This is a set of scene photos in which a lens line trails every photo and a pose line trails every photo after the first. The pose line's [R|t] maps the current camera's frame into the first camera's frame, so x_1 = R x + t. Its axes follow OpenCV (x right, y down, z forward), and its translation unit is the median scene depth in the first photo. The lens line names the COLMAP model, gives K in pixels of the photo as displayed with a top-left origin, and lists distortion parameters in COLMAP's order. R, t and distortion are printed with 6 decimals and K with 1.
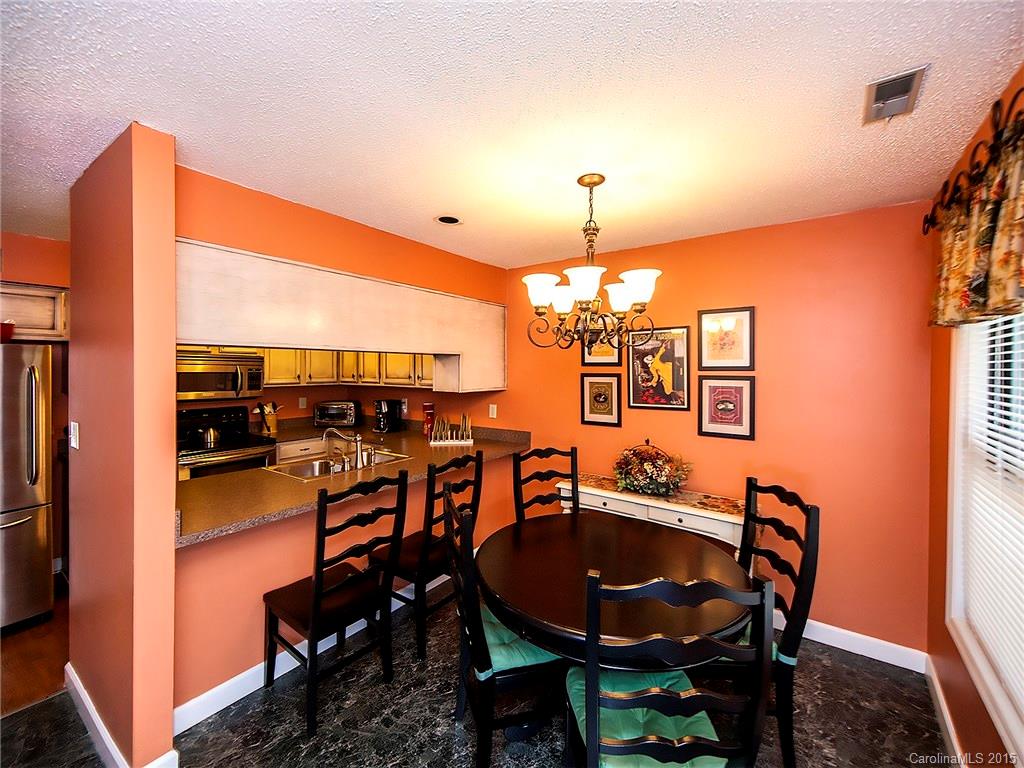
lens RADIAL K [[415.0, 0, 510.4], [0, 415.0, 376.4], [0, 0, 1]] dist [-0.024175, -0.000396]
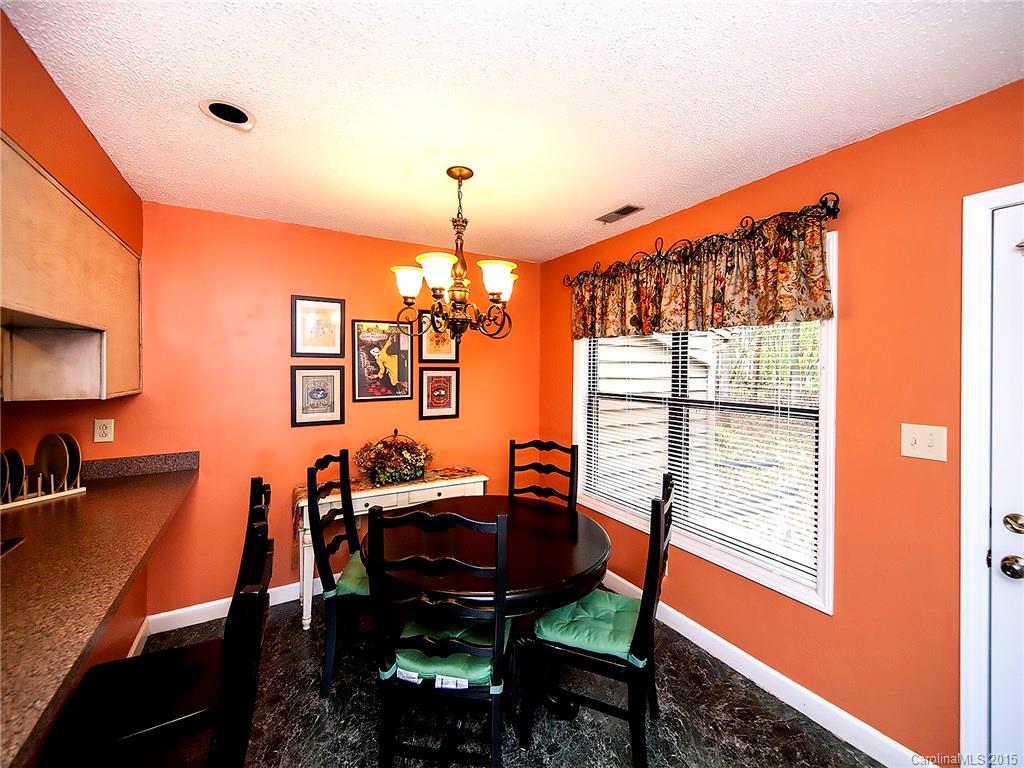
lens RADIAL K [[415.0, 0, 510.7], [0, 415.0, 373.8], [0, 0, 1]] dist [-0.024175, -0.000396]
pose [[0.374189, -0.013102, 0.927260, -0.486971], [0.016625, 0.999834, 0.007418, 0.011261], [-0.927203, 0.012640, 0.374345, 0.338565]]
